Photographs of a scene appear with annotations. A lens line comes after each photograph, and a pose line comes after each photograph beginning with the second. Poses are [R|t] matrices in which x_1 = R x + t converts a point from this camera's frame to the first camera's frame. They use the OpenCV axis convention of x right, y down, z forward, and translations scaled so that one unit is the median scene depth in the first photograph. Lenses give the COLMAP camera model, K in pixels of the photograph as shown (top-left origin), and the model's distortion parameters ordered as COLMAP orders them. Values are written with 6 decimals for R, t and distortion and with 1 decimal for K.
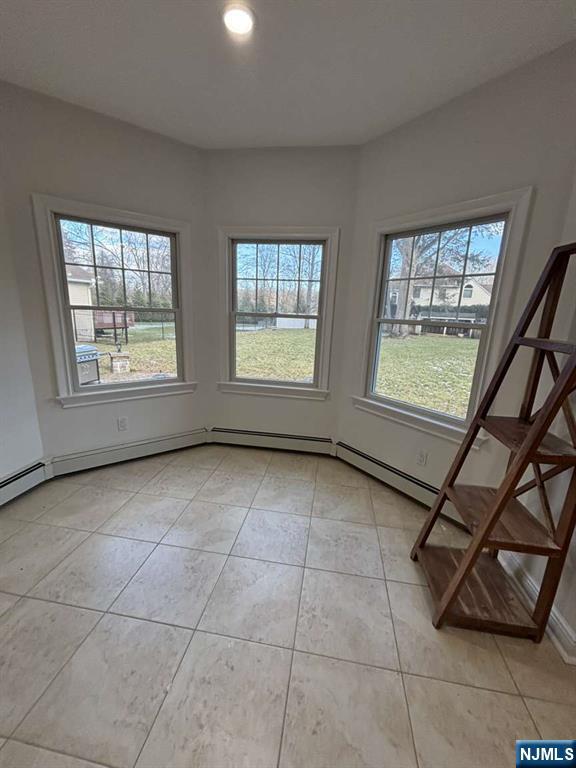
lens RADIAL K [[309.5, 0, 288.6], [0, 309.5, 381.4], [0, 0, 1]] dist [0.002360, -0.002488]
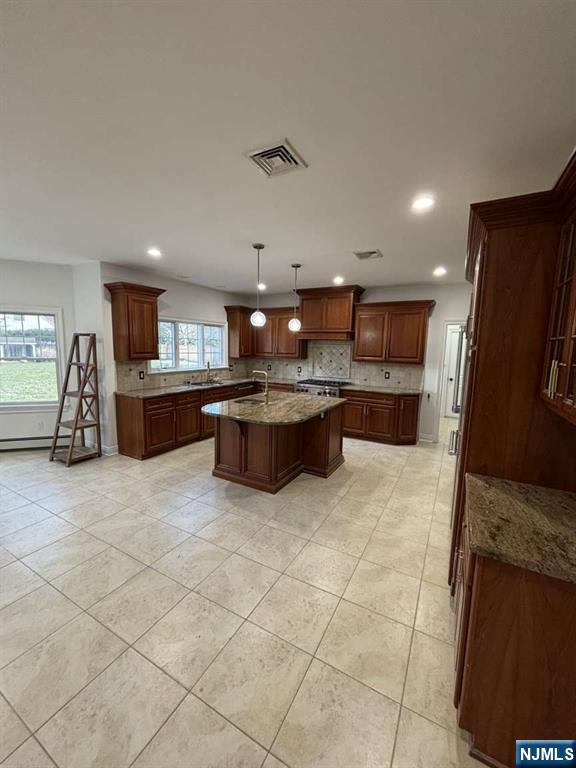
lens RADIAL K [[309.5, 0, 286.8], [0, 309.5, 382.3], [0, 0, 1]] dist [0.002360, -0.002488]
pose [[0.347532, -0.148997, 0.925754, -1.074150], [0.206034, 0.975300, 0.079625, 0.191908], [-0.914752, 0.163065, 0.369647, -1.613430]]
